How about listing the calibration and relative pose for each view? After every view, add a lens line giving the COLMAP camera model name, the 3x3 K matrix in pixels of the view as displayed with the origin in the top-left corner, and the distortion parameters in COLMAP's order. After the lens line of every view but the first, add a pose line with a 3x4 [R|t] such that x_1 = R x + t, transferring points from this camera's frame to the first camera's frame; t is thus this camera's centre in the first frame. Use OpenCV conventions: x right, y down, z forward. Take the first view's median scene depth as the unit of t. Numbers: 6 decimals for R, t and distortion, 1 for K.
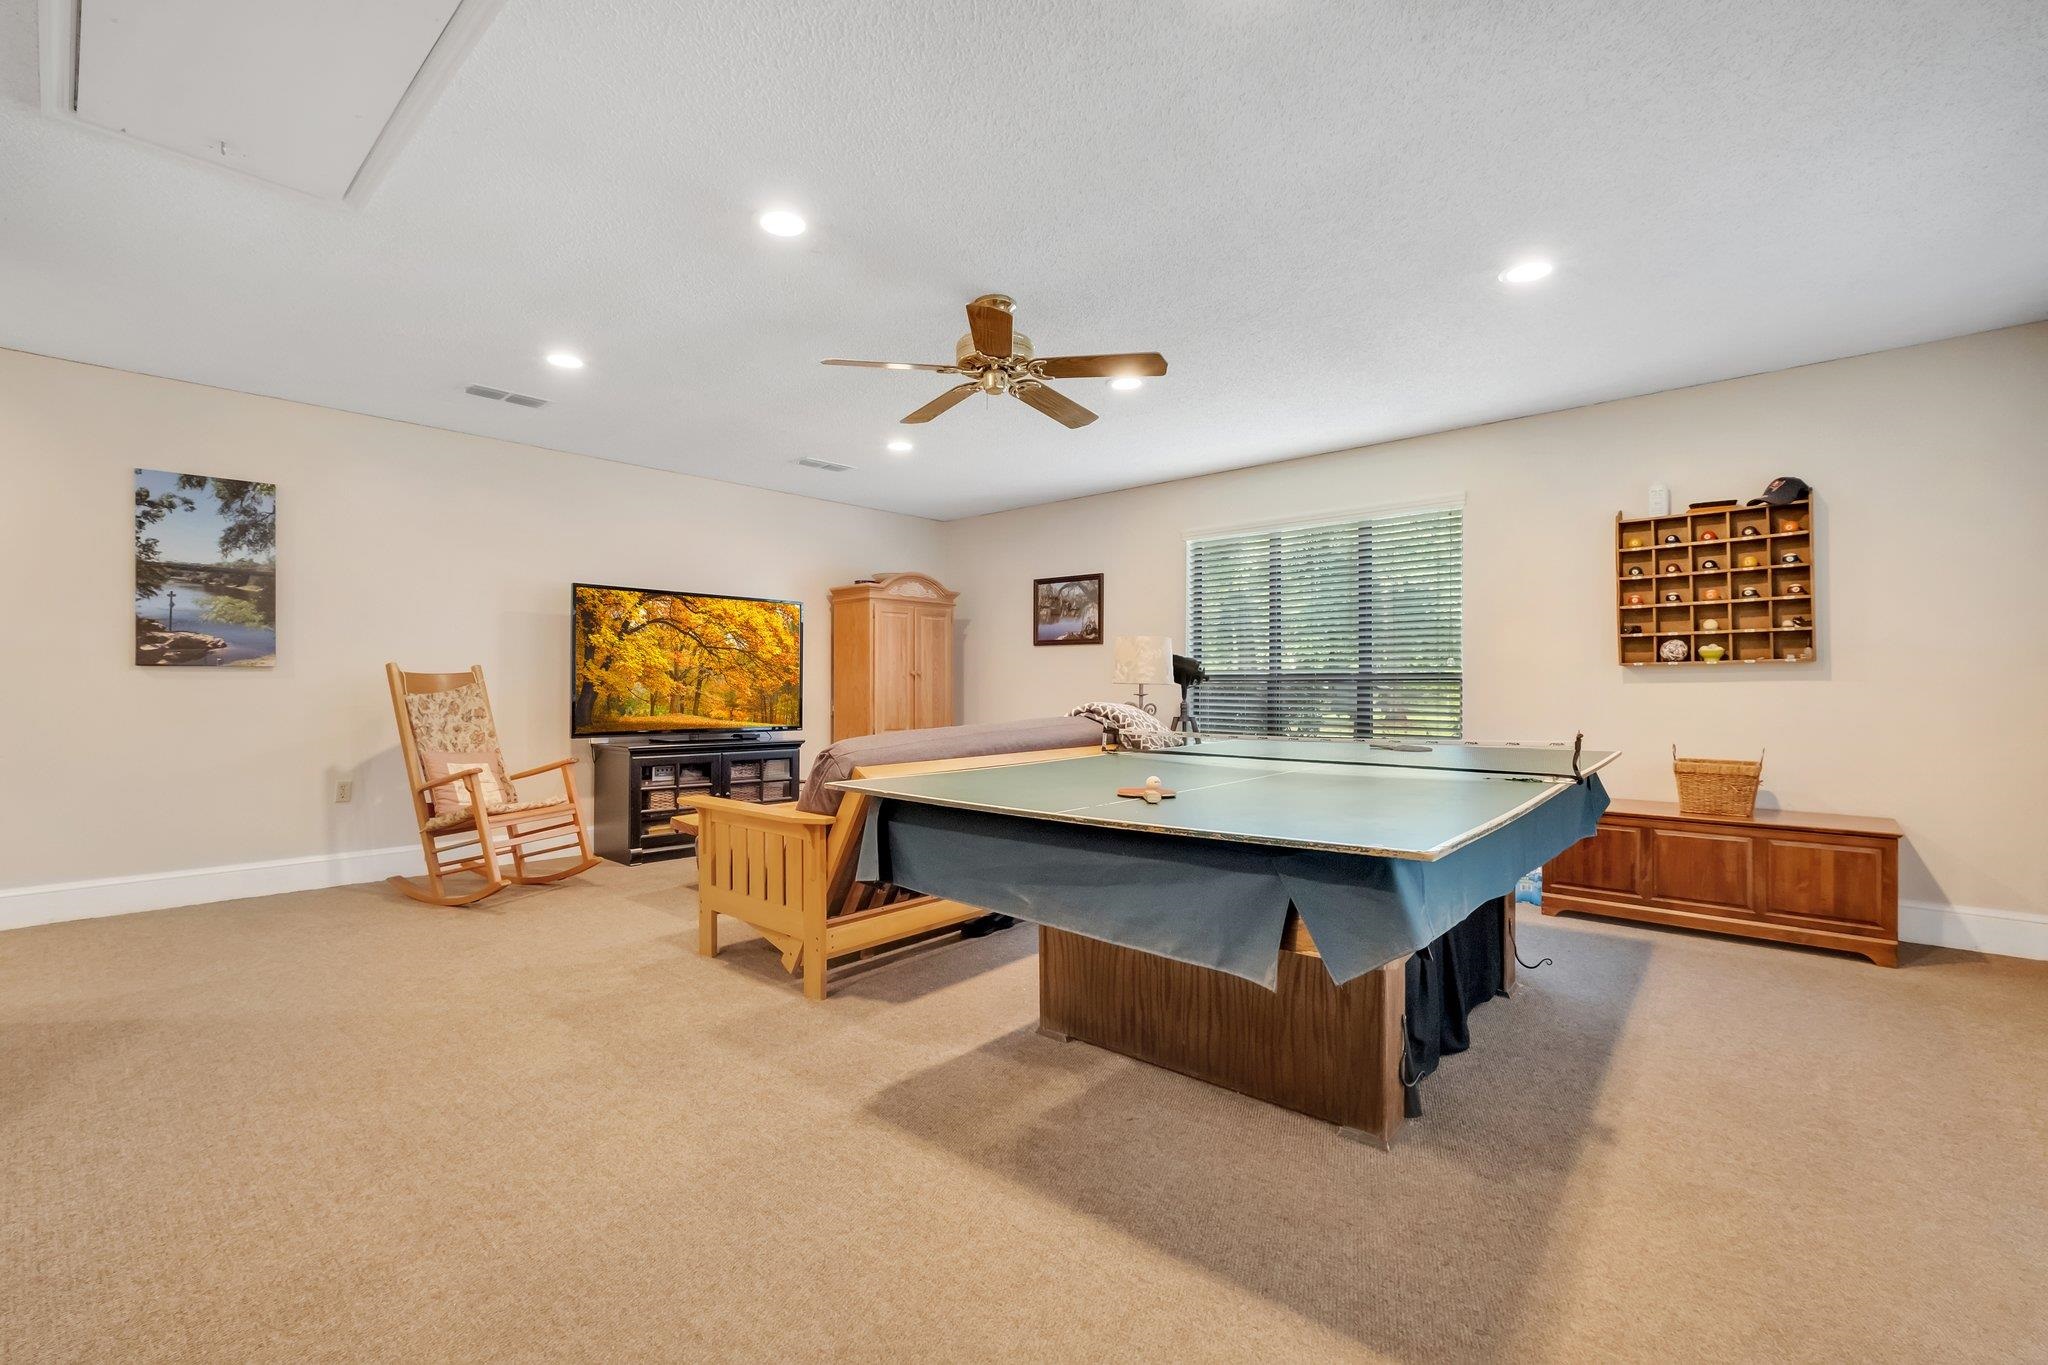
lens RADIAL K [[889.4, 0, 1015.9], [0, 889.4, 674.7], [0, 0, 1]] dist [-0.011198, -0.000690]
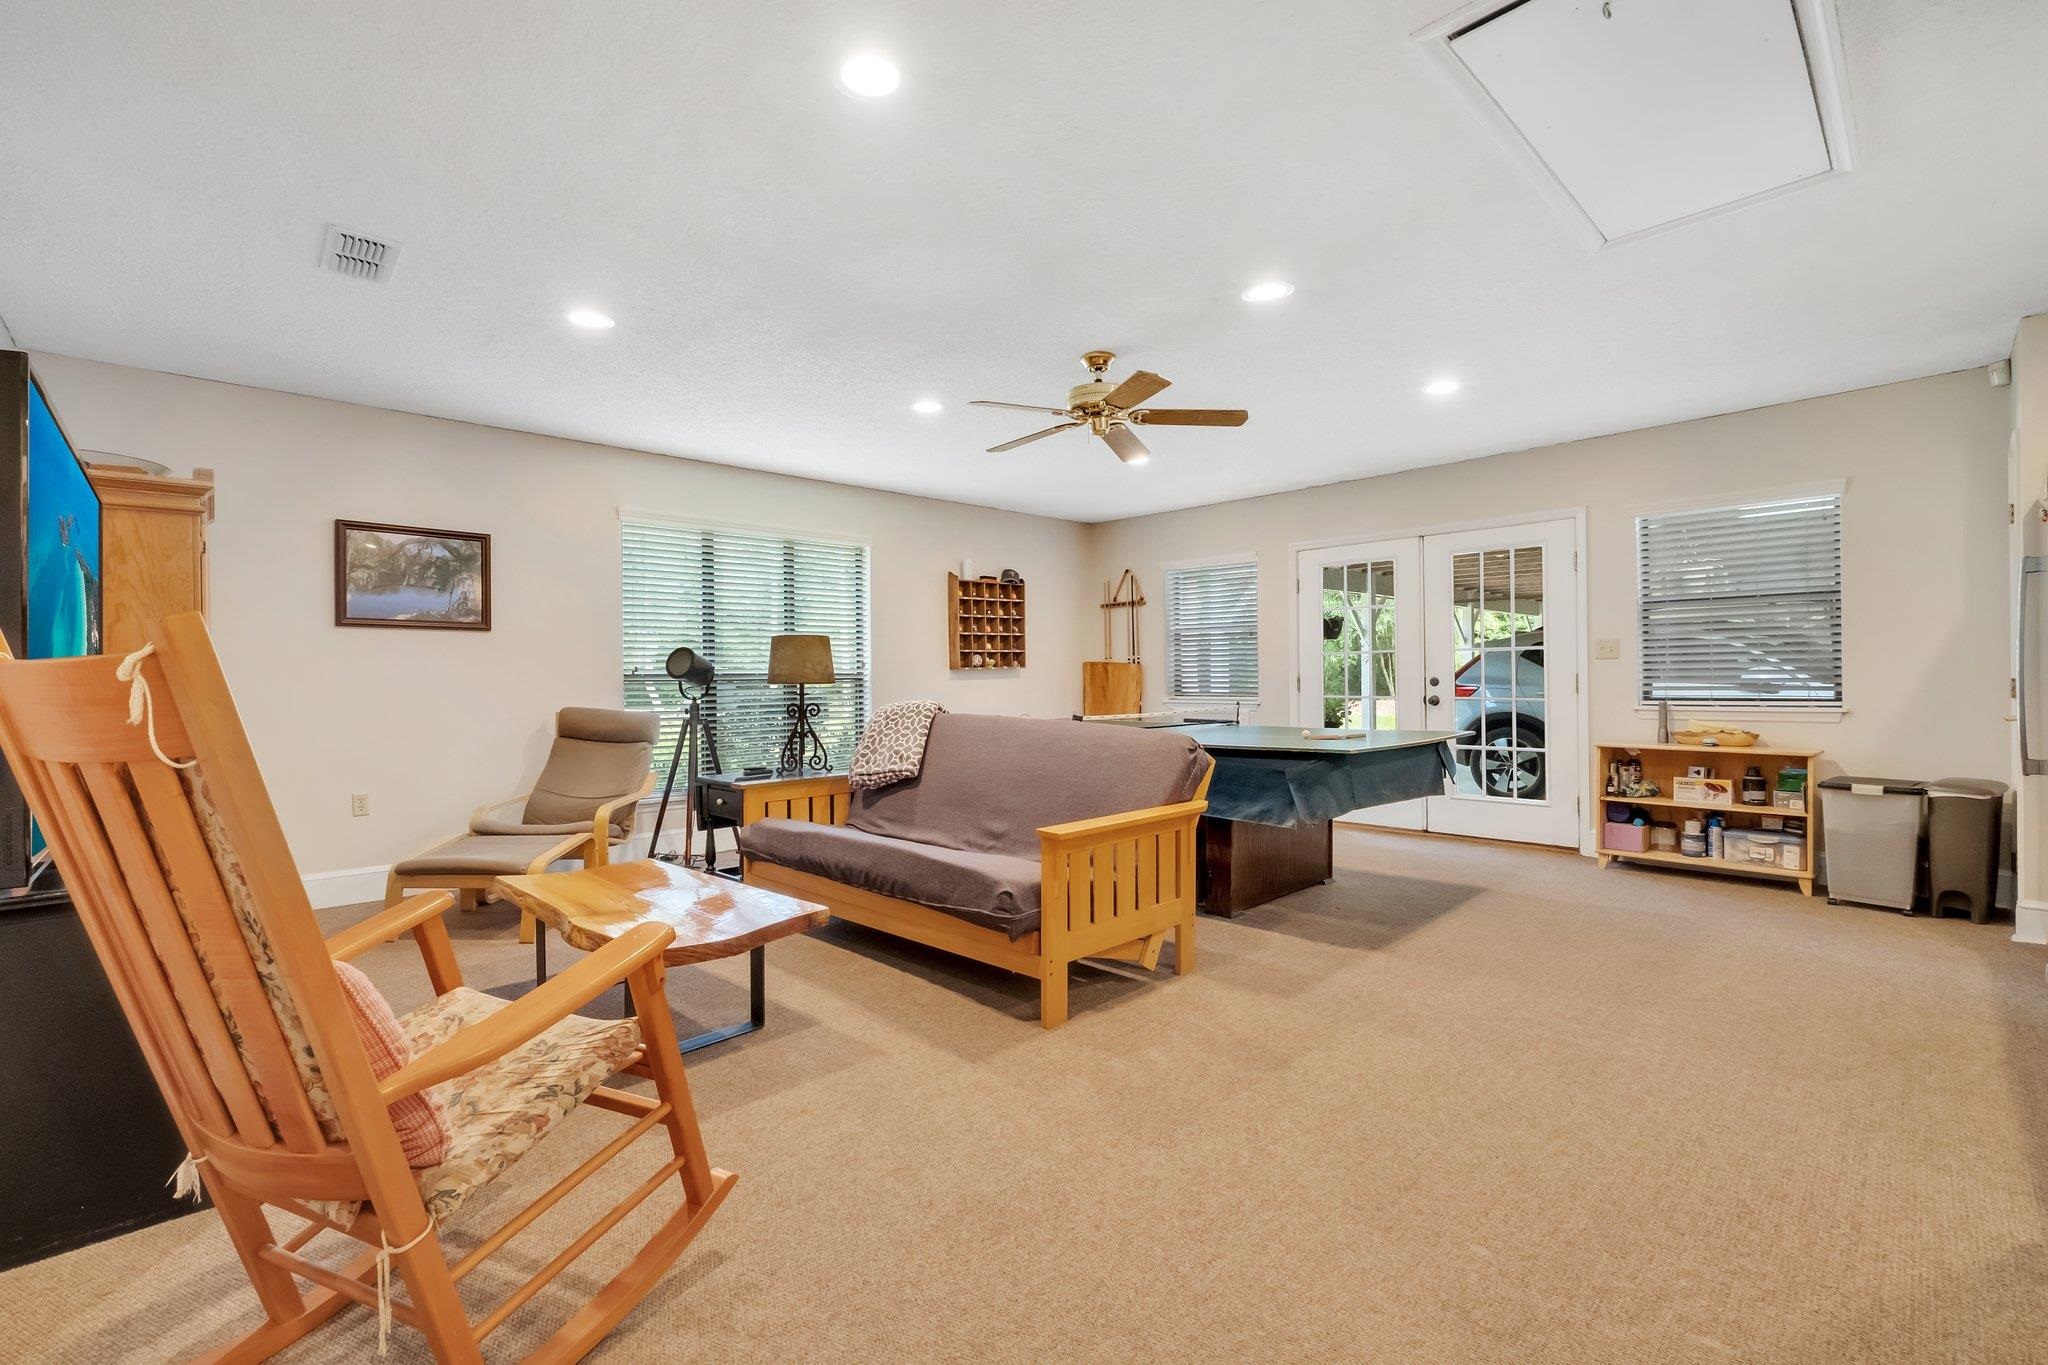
lens RADIAL K [[889.4, 0, 1022.7], [0, 889.4, 681.0], [0, 0, 1]] dist [-0.011198, -0.000690]
pose [[0.065376, -0.005482, 0.997846, -0.783669], [-0.005326, 0.999969, 0.005843, -0.000076], [-0.997846, -0.005697, 0.065345, 0.666728]]
